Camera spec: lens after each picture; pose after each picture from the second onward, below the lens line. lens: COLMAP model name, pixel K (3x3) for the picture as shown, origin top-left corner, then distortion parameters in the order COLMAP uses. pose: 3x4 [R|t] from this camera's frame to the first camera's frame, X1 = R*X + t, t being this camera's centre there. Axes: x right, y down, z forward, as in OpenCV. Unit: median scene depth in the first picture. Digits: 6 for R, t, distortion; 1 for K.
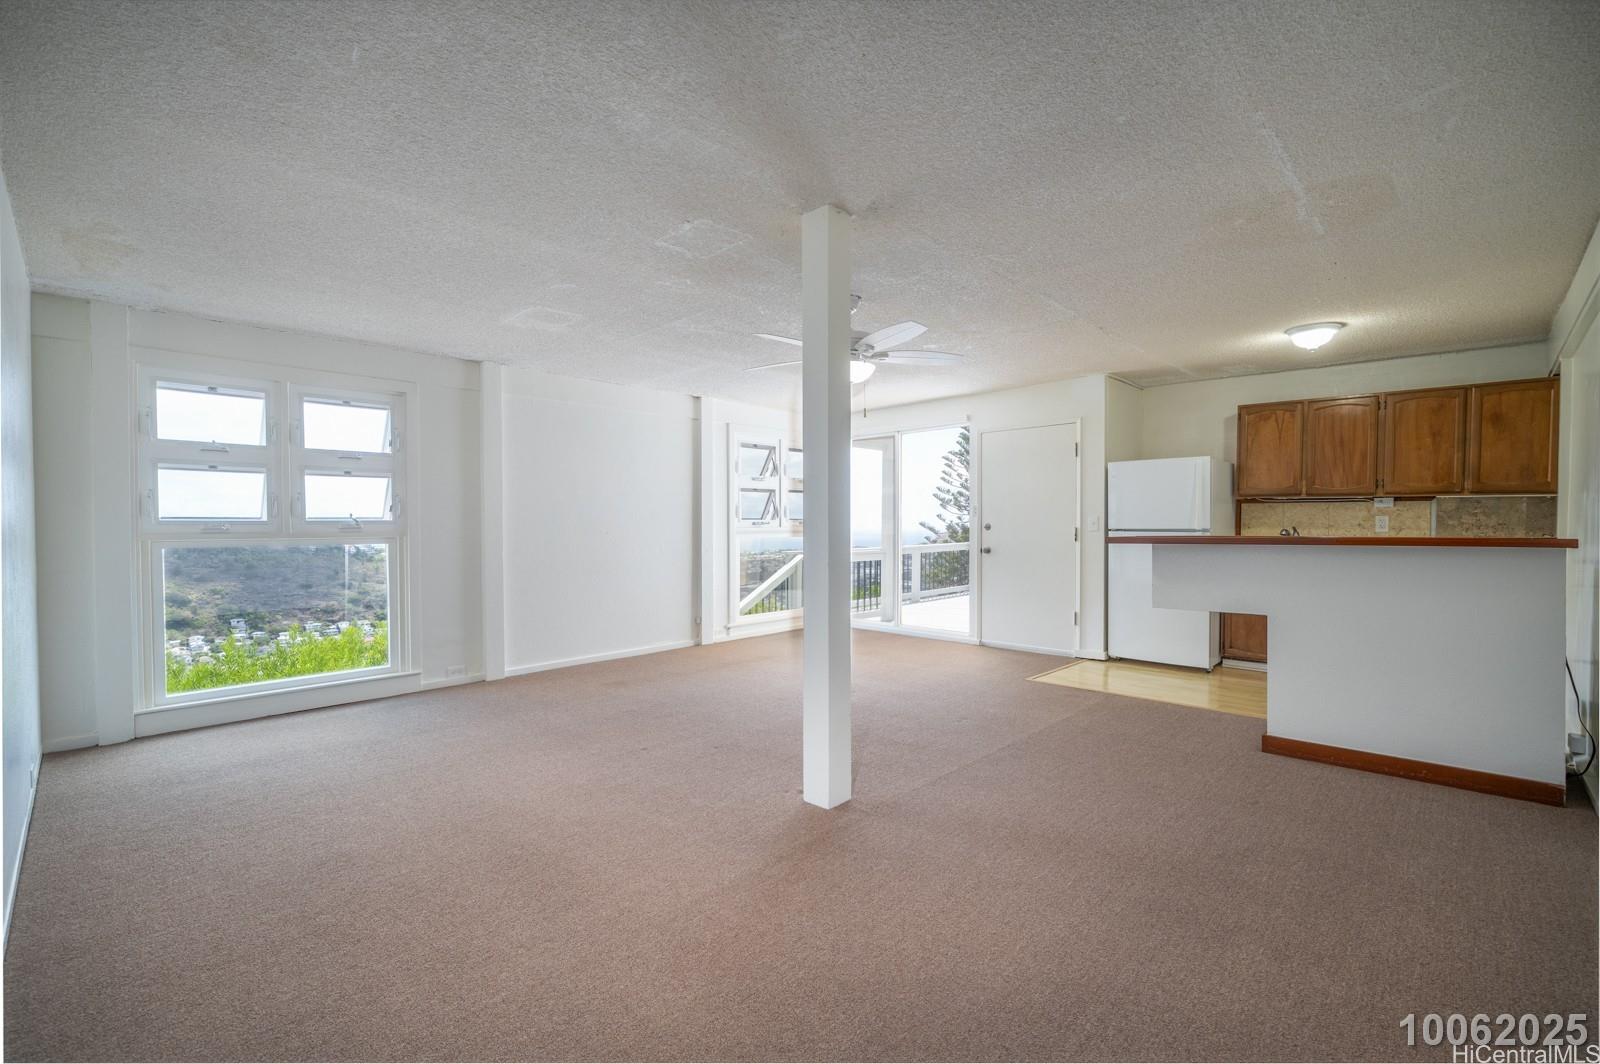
lens RADIAL K [[696.6, 0, 803.3], [0, 696.6, 538.1], [0, 0, 1]] dist [-0.001635, -0.000213]
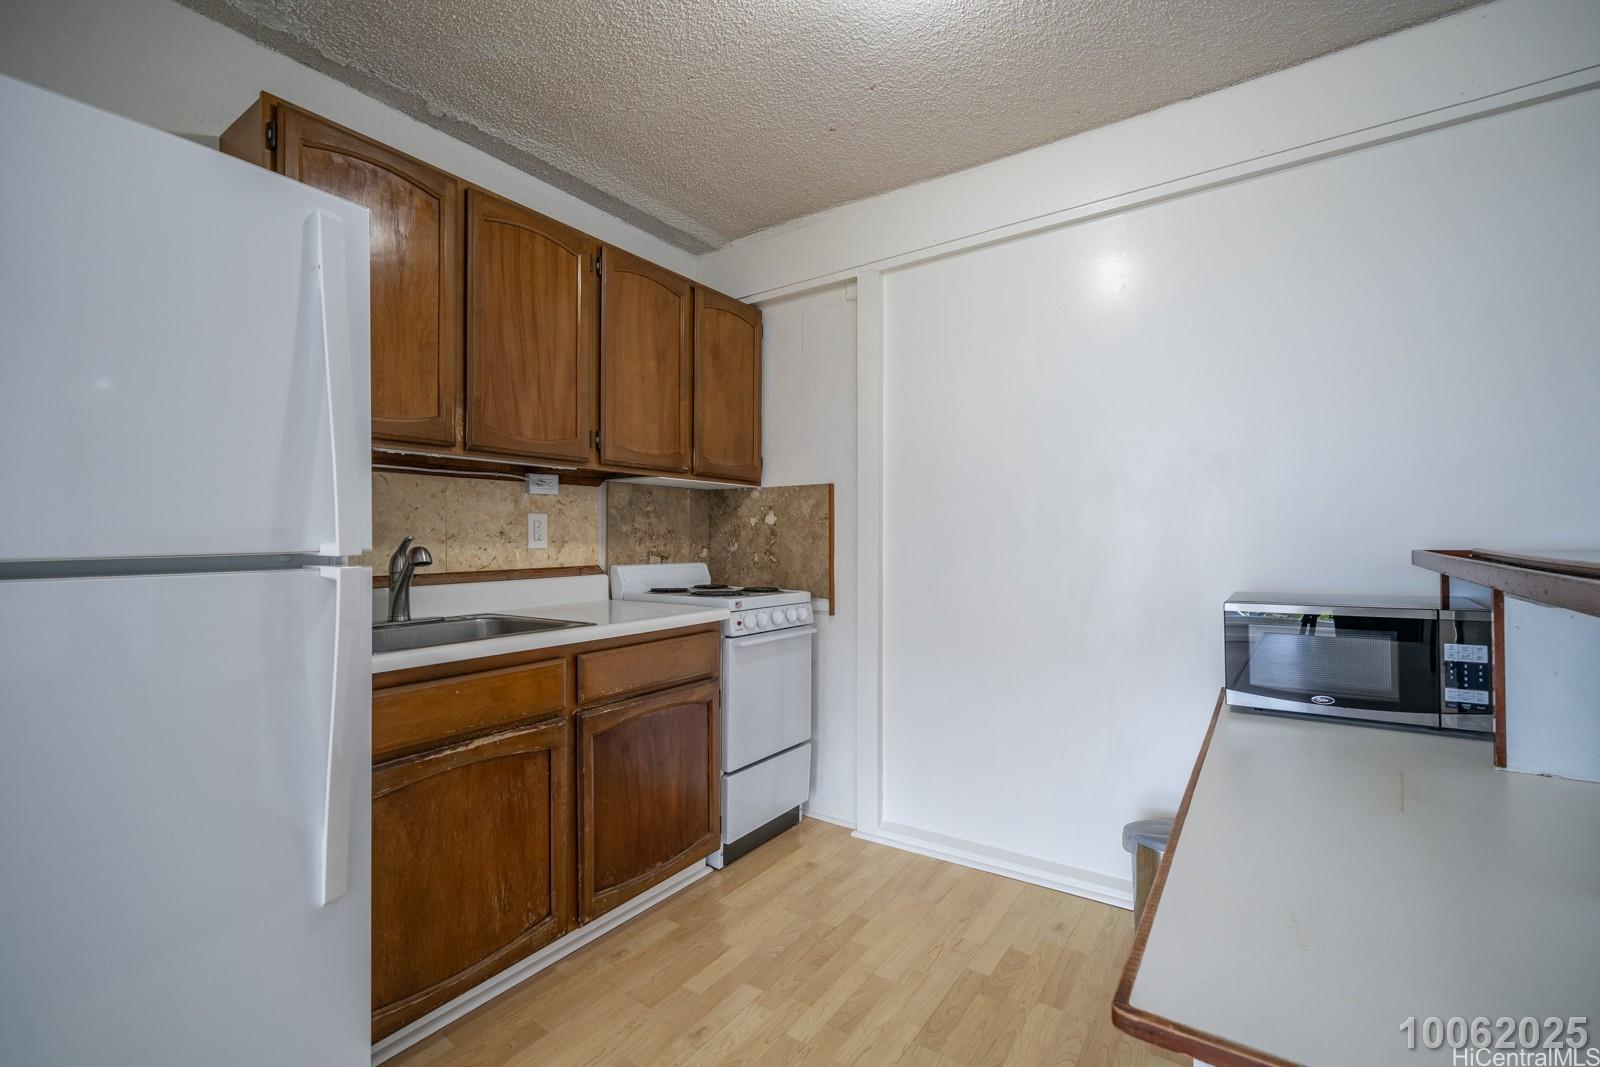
lens RADIAL K [[695.2, 0, 785.9], [0, 695.2, 534.2], [0, 0, 1]] dist [0.000058, -0.000194]
pose [[-0.147511, -0.001066, 0.989060, 0.361468], [0.025386, 0.999666, 0.004863, -0.016683], [-0.988735, 0.025826, -0.147435, 0.923187]]
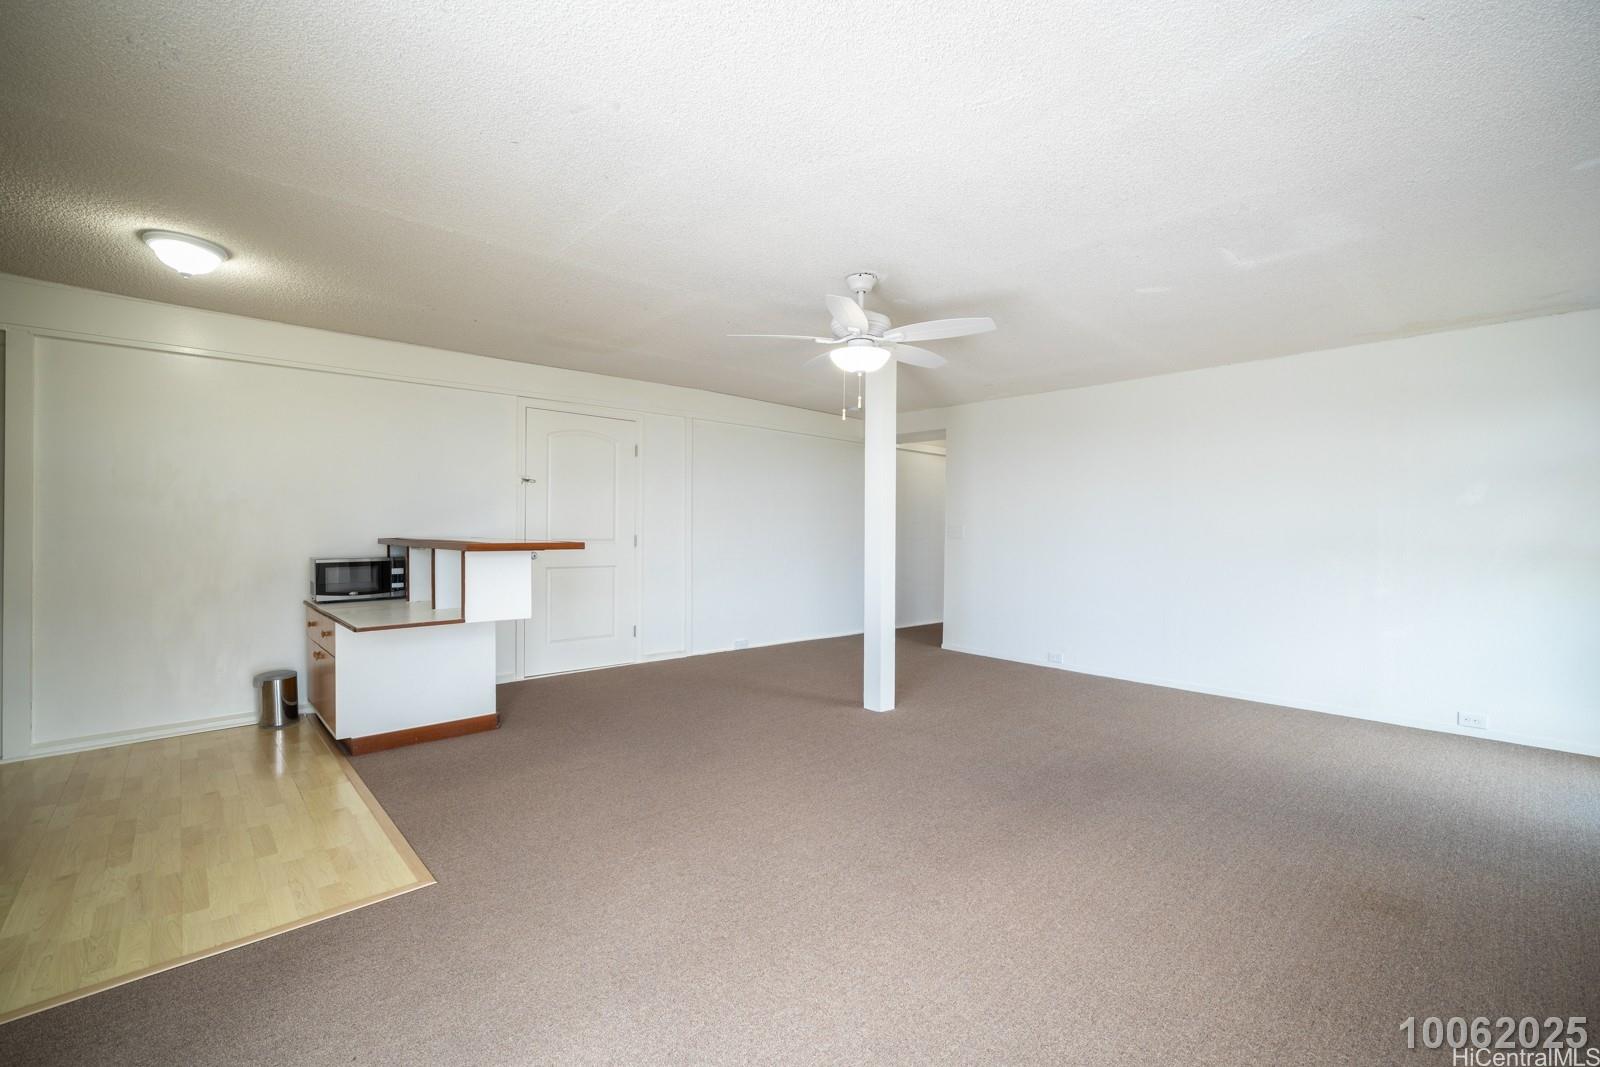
lens RADIAL K [[678.6, 0, 803.1], [0, 678.6, 538.2], [0, 0, 1]] dist [-0.001076, 0.000112]
pose [[-0.998457, -0.005437, 0.055267, 0.067446], [-0.004028, 0.999665, 0.025582, -0.023772], [-0.055388, 0.025320, -0.998144, 1.395433]]
